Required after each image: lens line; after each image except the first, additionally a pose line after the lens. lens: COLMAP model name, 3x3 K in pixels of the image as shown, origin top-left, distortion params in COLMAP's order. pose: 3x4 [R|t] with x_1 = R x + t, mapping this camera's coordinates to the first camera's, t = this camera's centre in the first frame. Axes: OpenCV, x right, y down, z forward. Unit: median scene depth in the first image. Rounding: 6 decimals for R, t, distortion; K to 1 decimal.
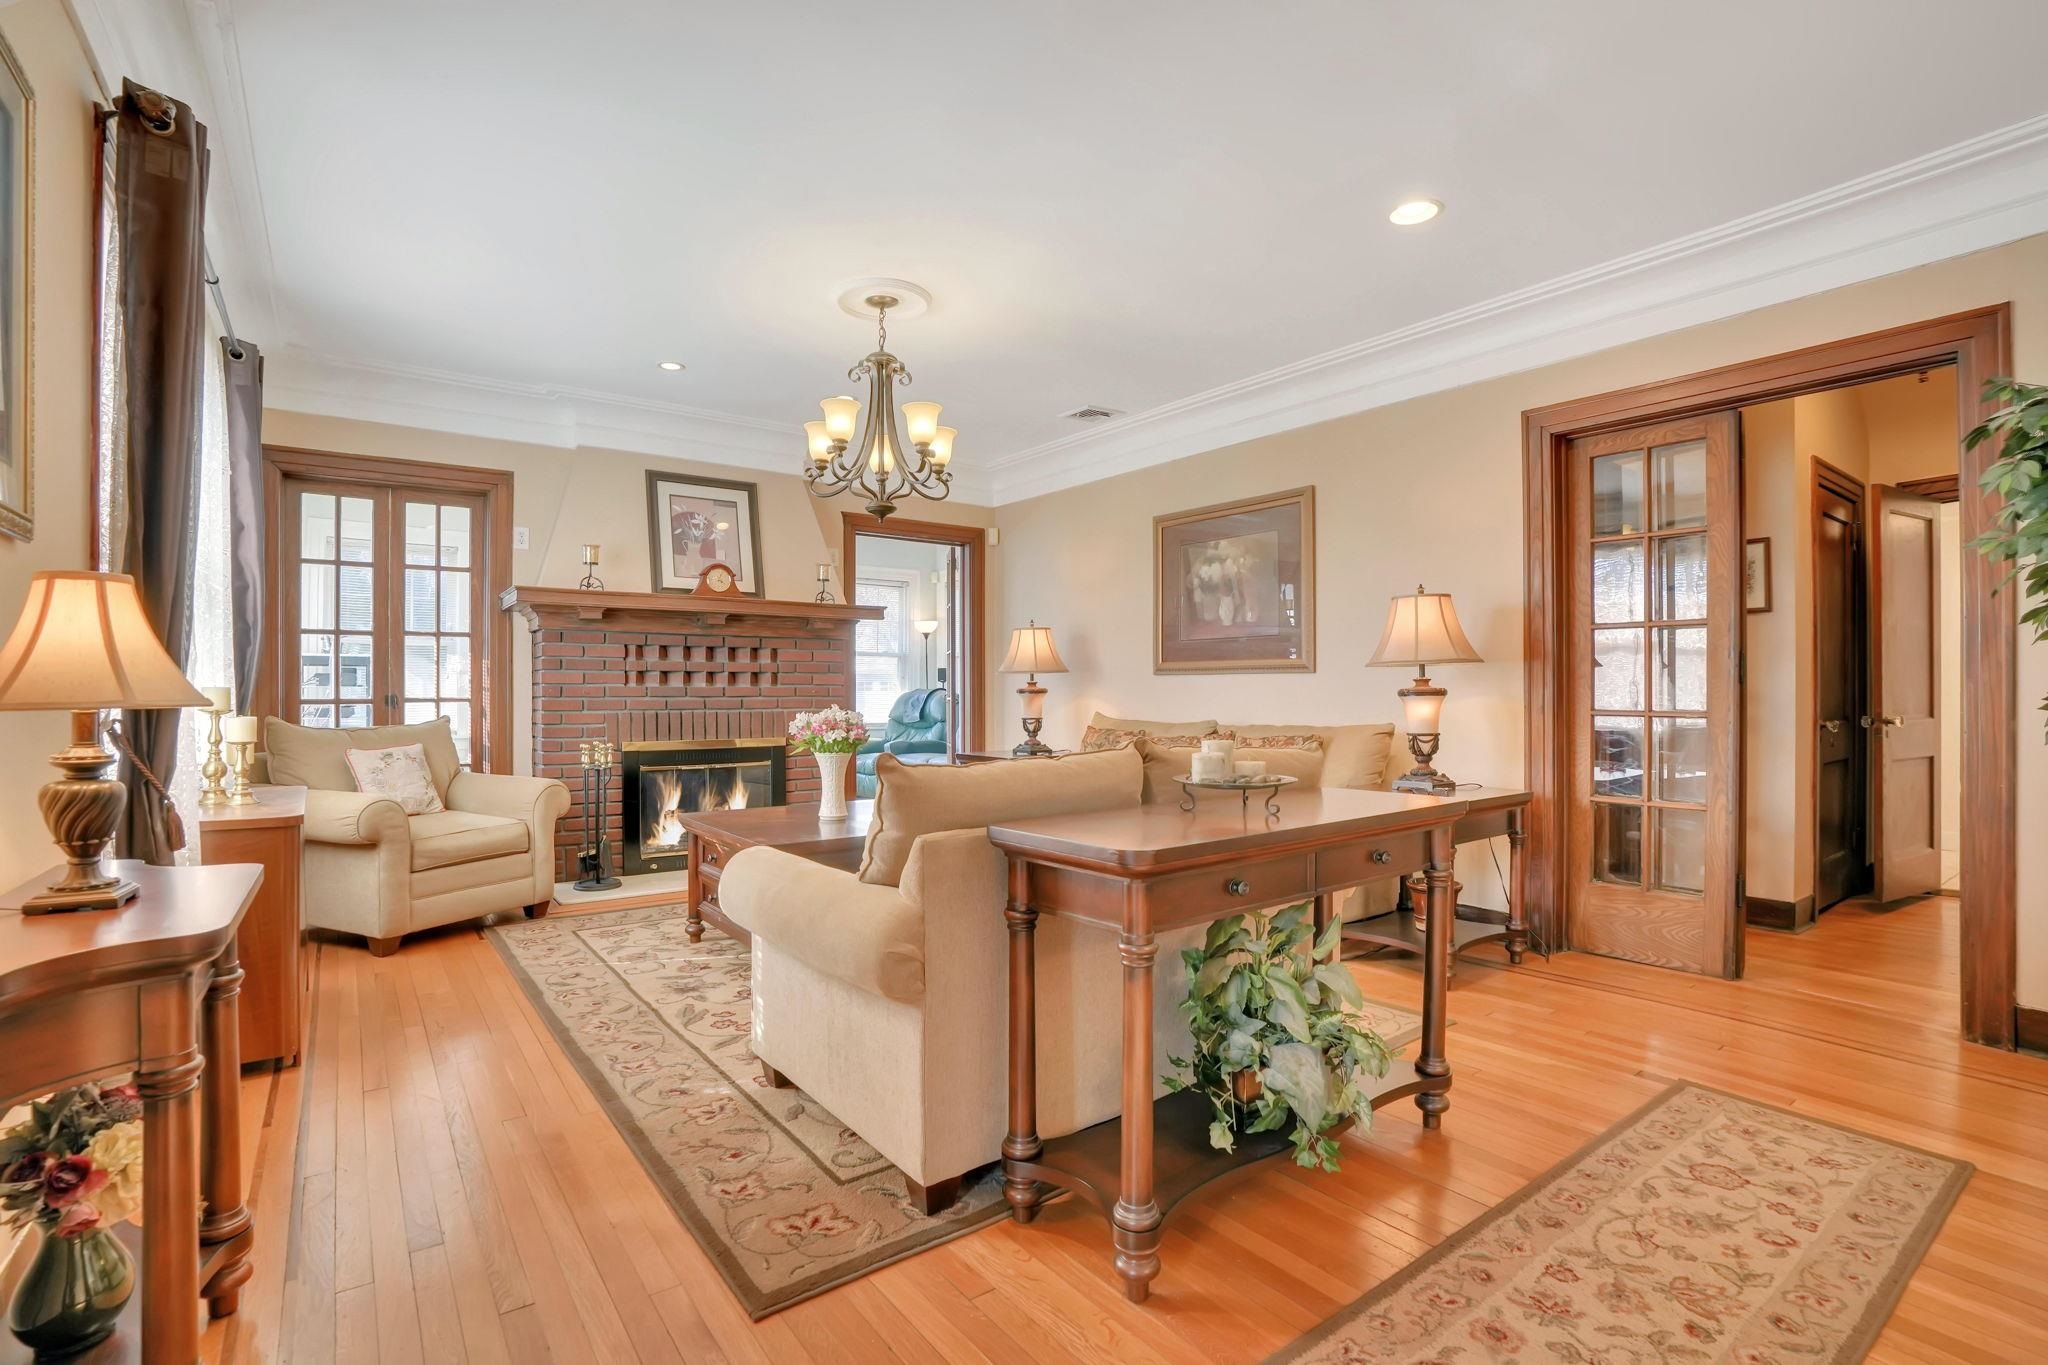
lens RADIAL K [[927.0, 0, 1022.0], [0, 927.0, 694.6], [0, 0, 1]] dist [-0.068407, 0.000041]
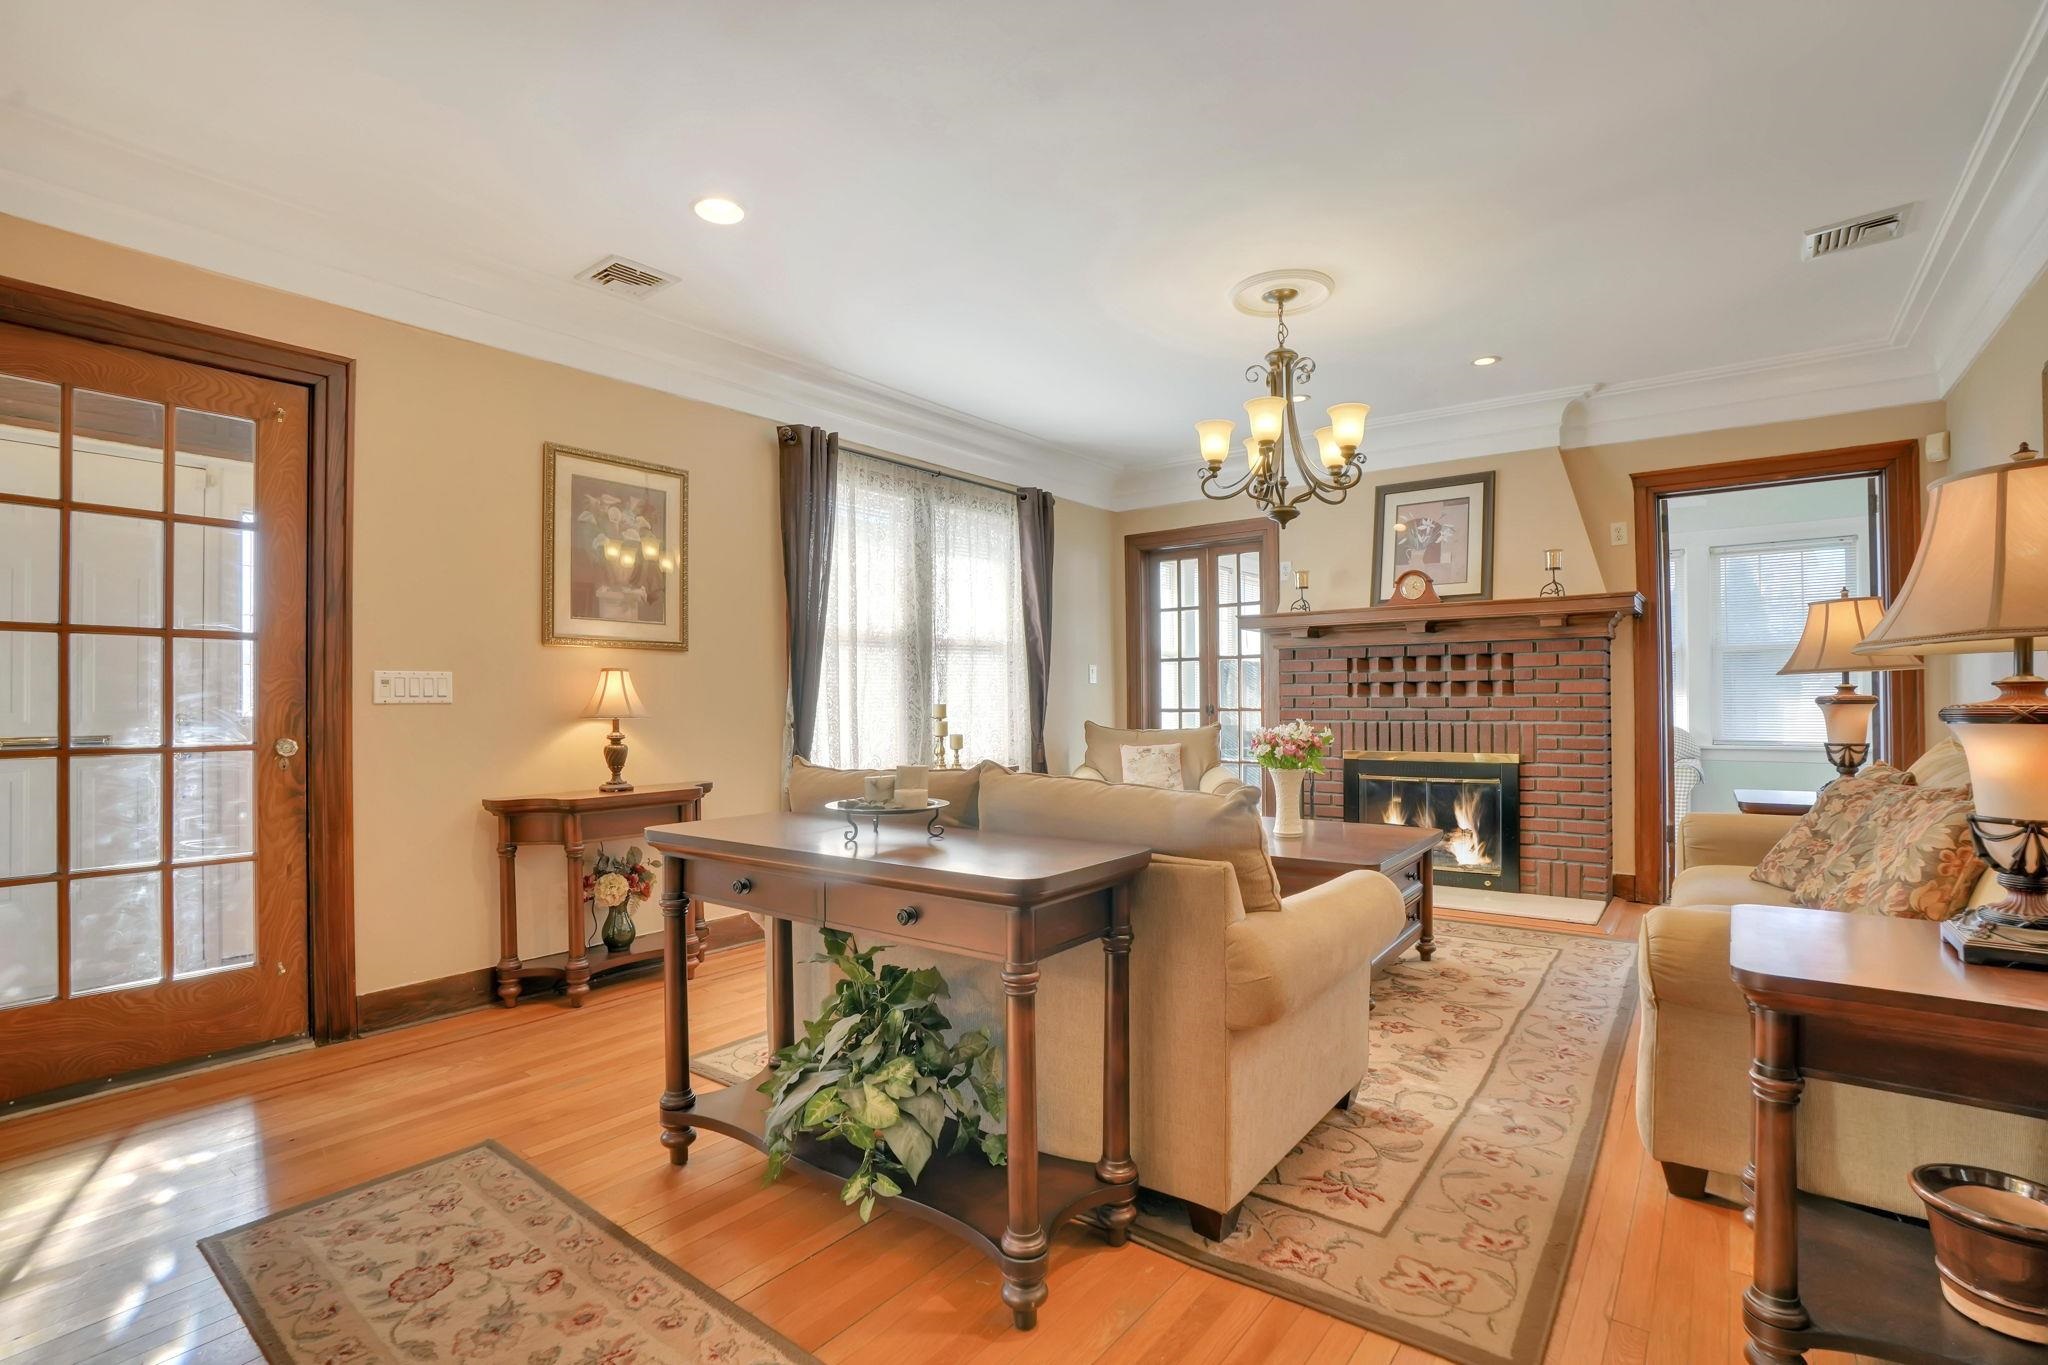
lens RADIAL K [[927.0, 0, 1022.0], [0, 927.0, 694.6], [0, 0, 1]] dist [-0.068407, 0.000041]
pose [[0.272815, -0.009709, -0.962017, 0.482191], [0.005304, 0.999949, -0.008588, -0.005605], [0.962052, -0.002760, 0.272853, 0.341501]]
